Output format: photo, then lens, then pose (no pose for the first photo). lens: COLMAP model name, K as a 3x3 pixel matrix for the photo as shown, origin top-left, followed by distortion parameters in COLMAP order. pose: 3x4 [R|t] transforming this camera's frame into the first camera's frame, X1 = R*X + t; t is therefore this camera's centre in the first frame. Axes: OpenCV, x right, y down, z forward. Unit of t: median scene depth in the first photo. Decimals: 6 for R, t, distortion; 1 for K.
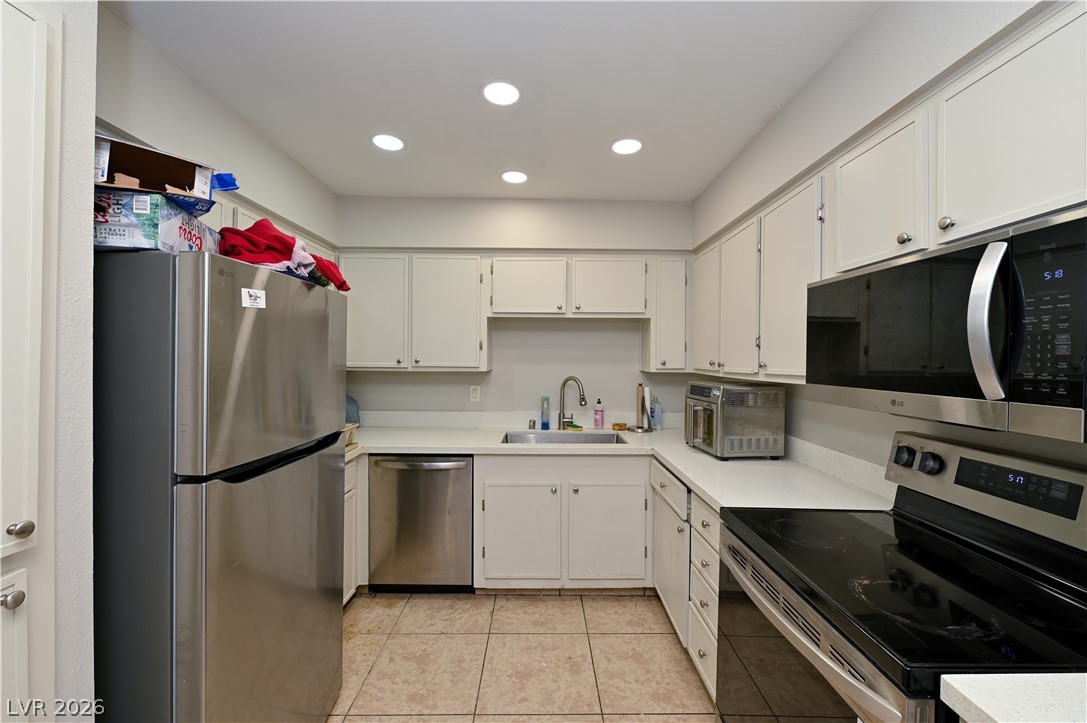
lens RADIAL K [[432.9, 0, 543.5], [0, 432.9, 361.5], [0, 0, 1]] dist [-0.010741, -0.000166]
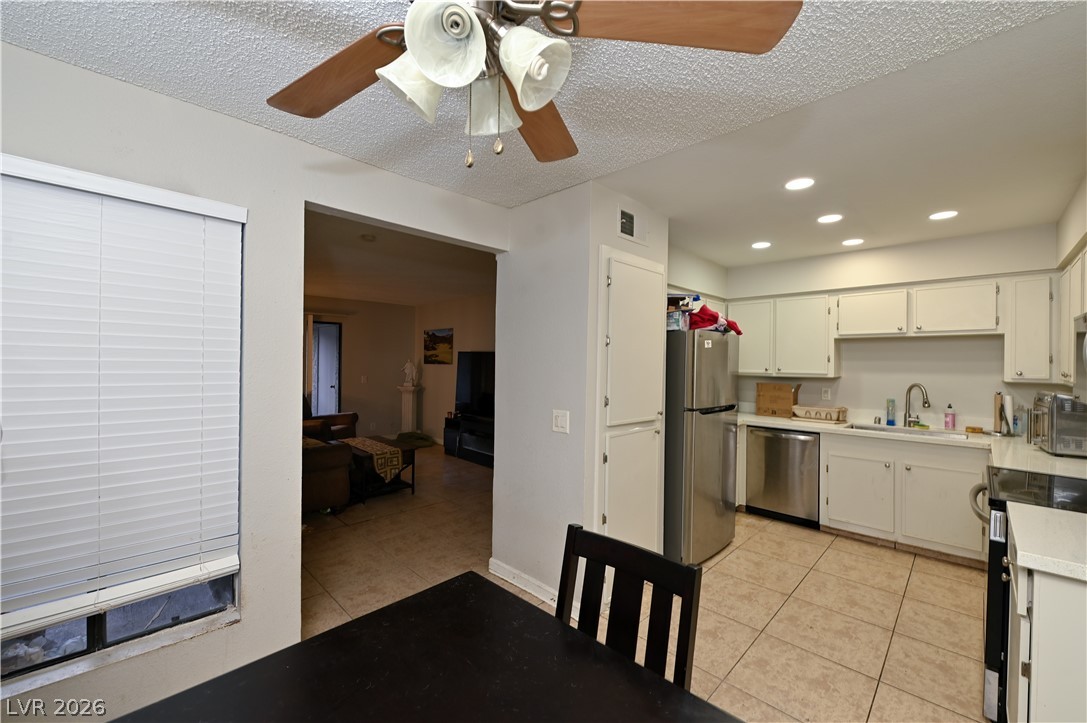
lens RADIAL K [[432.9, 0, 543.5], [0, 432.9, 361.5], [0, 0, 1]] dist [-0.010741, -0.000166]
pose [[0.703559, -0.001648, -0.710635, 0.199646], [-0.011686, 0.999835, -0.013888, 0.001812], [0.710541, 0.018075, 0.703424, -0.644954]]
